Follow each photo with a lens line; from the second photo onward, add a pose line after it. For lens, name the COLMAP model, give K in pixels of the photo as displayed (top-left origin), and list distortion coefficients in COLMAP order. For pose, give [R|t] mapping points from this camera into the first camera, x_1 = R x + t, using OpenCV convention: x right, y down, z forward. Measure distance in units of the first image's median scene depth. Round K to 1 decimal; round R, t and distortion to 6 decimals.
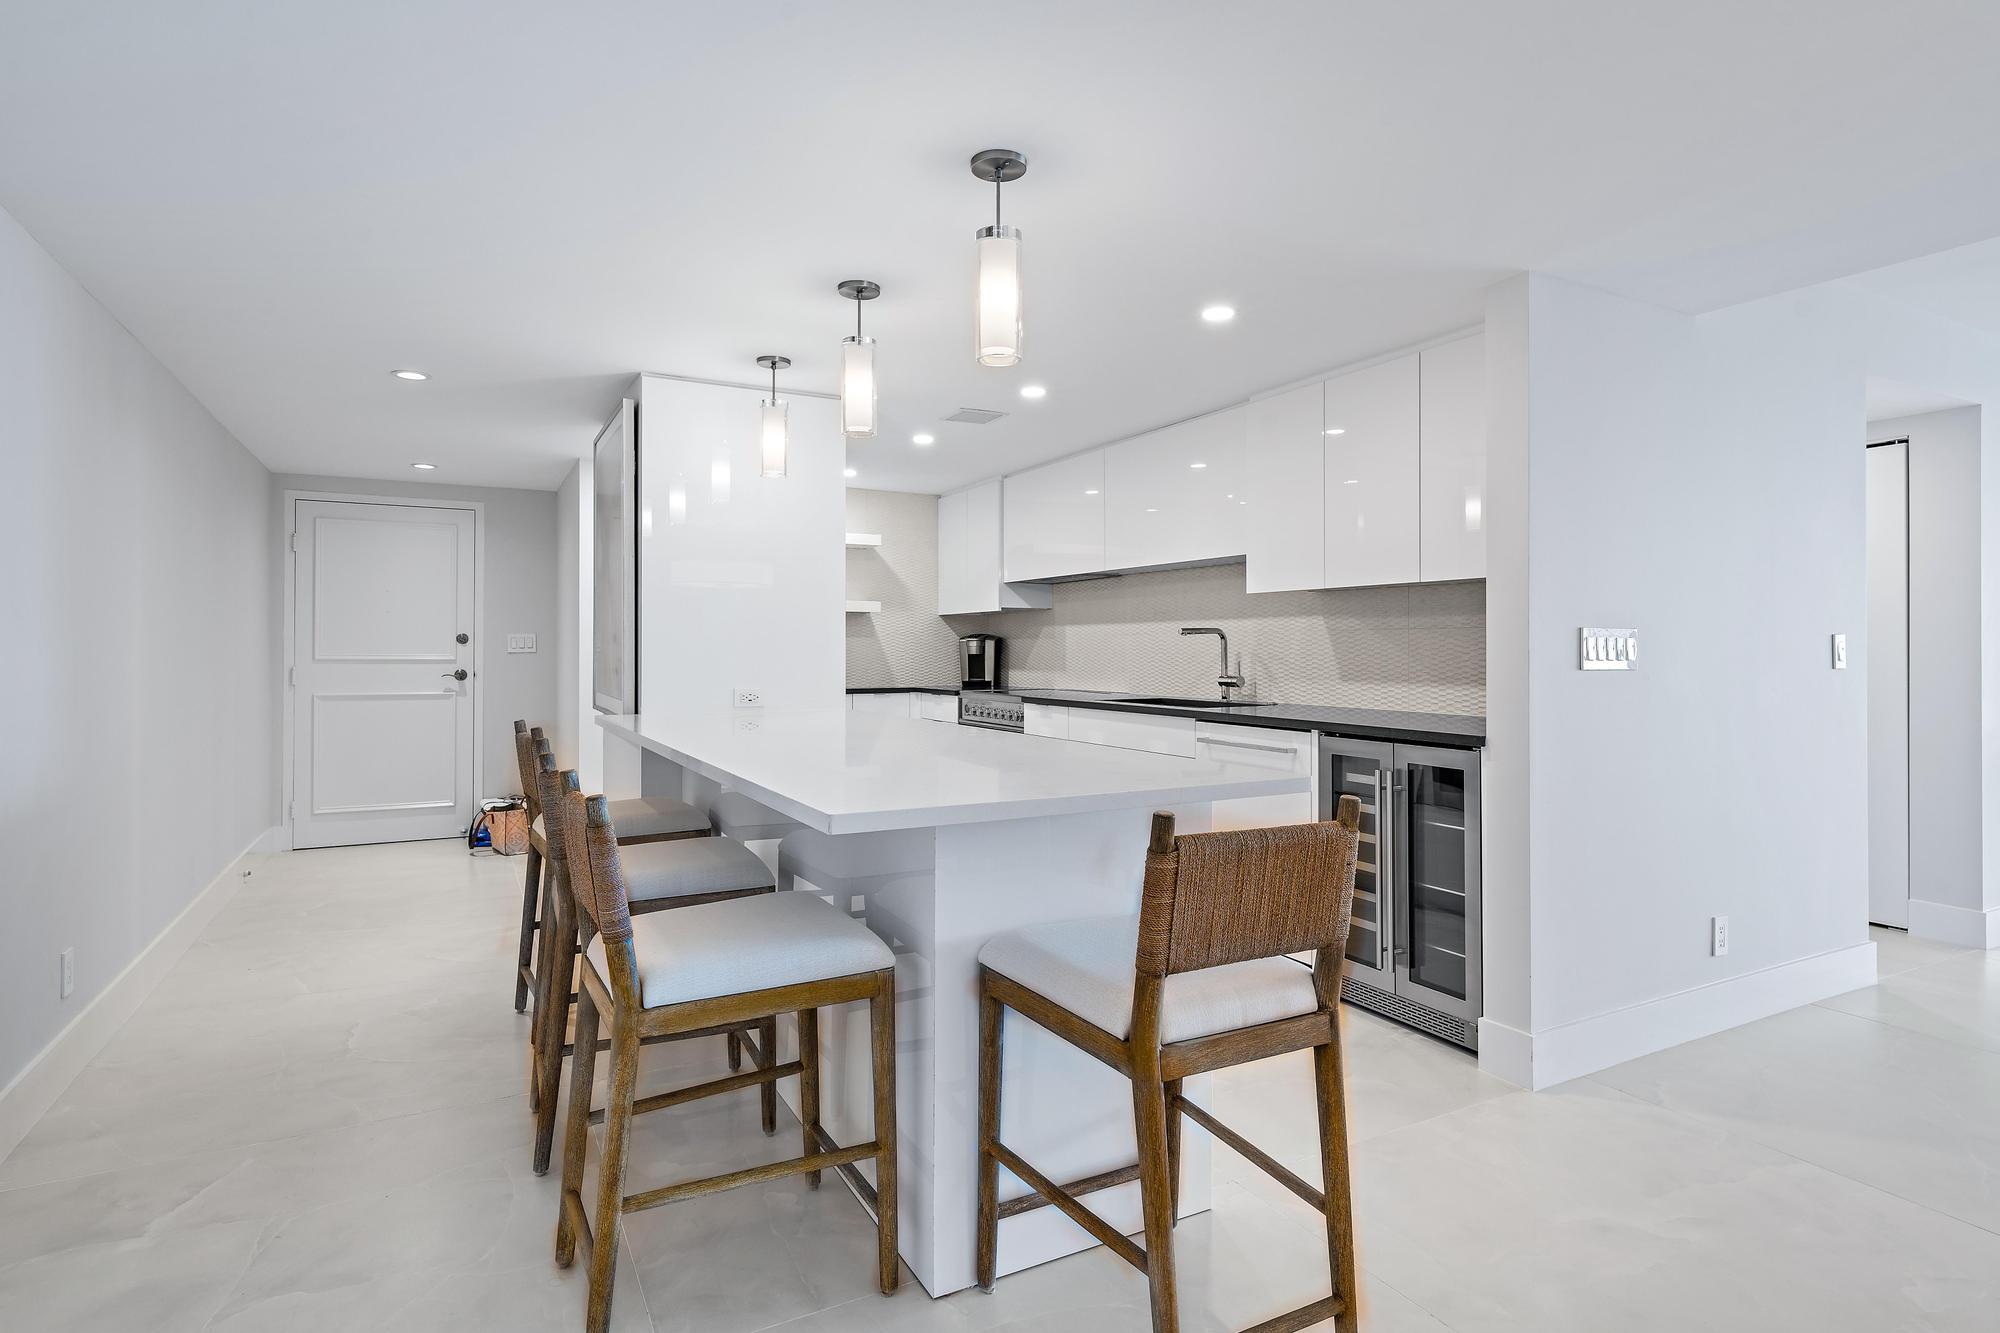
lens RADIAL K [[1026.5, 0, 1002.0], [0, 1026.5, 660.0], [0, 0, 1]] dist [-0.001686, -0.000135]
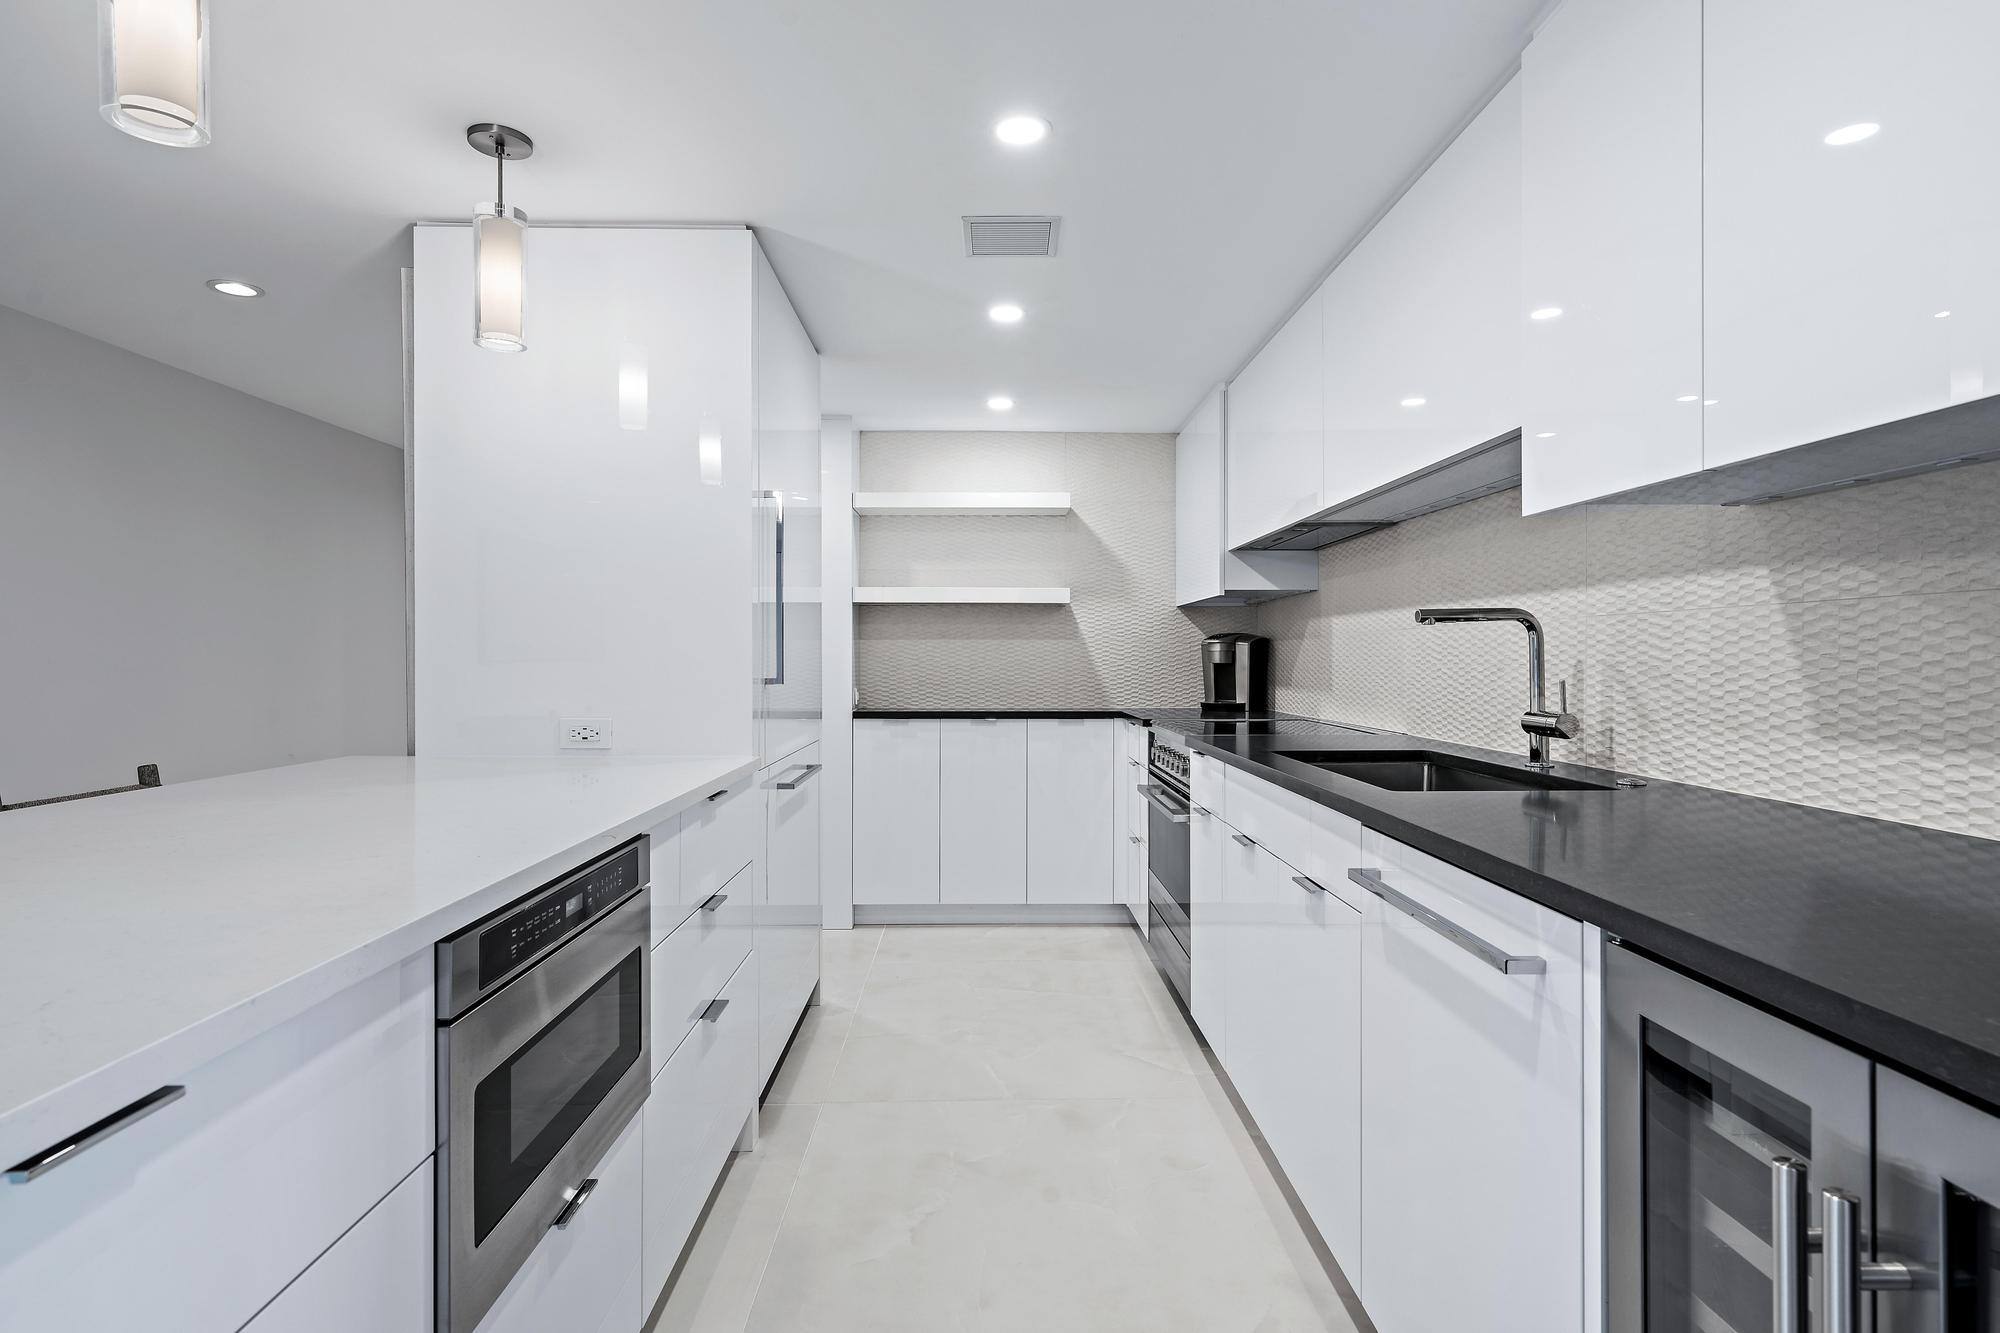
lens RADIAL K [[1026.5, 0, 997.9], [0, 1026.5, 657.2], [0, 0, 1]] dist [-0.001686, -0.000135]
pose [[0.890071, 0.000630, -0.455822, 0.186993], [-0.005396, 0.999944, -0.009155, -0.002983], [0.455790, 0.010608, 0.890024, 0.423653]]
